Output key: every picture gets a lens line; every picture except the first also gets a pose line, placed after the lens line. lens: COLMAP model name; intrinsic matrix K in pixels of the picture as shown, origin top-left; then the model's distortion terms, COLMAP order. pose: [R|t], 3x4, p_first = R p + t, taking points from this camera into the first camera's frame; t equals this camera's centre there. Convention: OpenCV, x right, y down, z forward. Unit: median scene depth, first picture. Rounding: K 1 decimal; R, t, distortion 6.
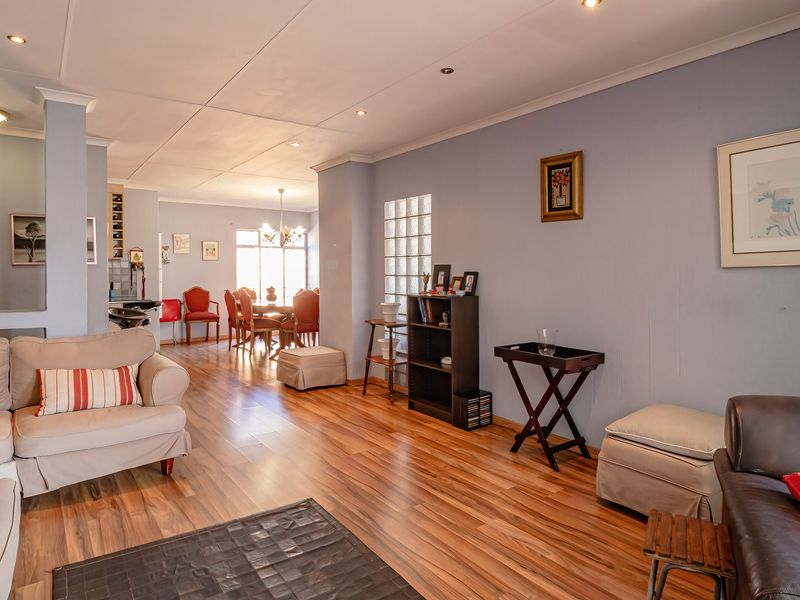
lens RADIAL K [[498.5, 0, 404.7], [0, 498.5, 297.4], [0, 0, 1]] dist [0.000064, -0.009723]
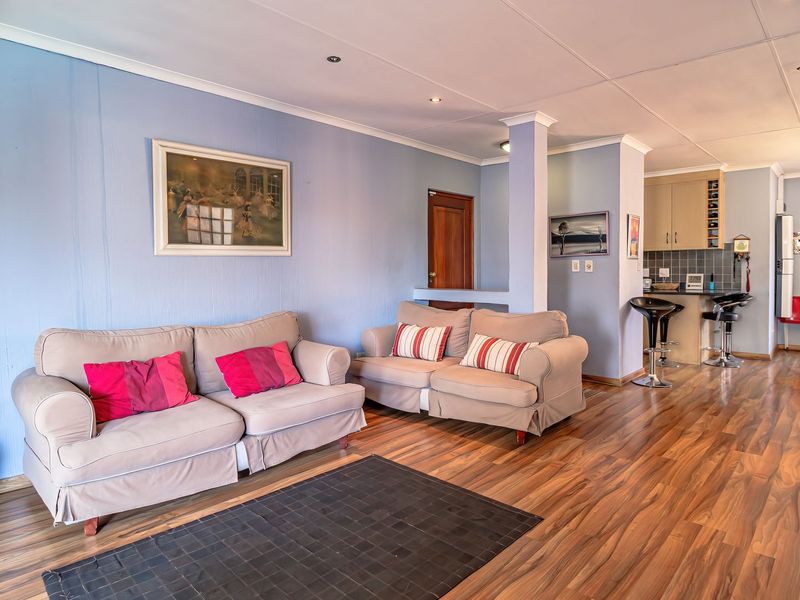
lens RADIAL K [[498.5, 0, 405.0], [0, 498.5, 296.1], [0, 0, 1]] dist [0.000064, -0.009723]
pose [[0.180174, 0.050616, -0.982332, 0.404841], [-0.044764, 0.998062, 0.043216, -0.004285], [0.982616, 0.036187, 0.182090, 0.407433]]
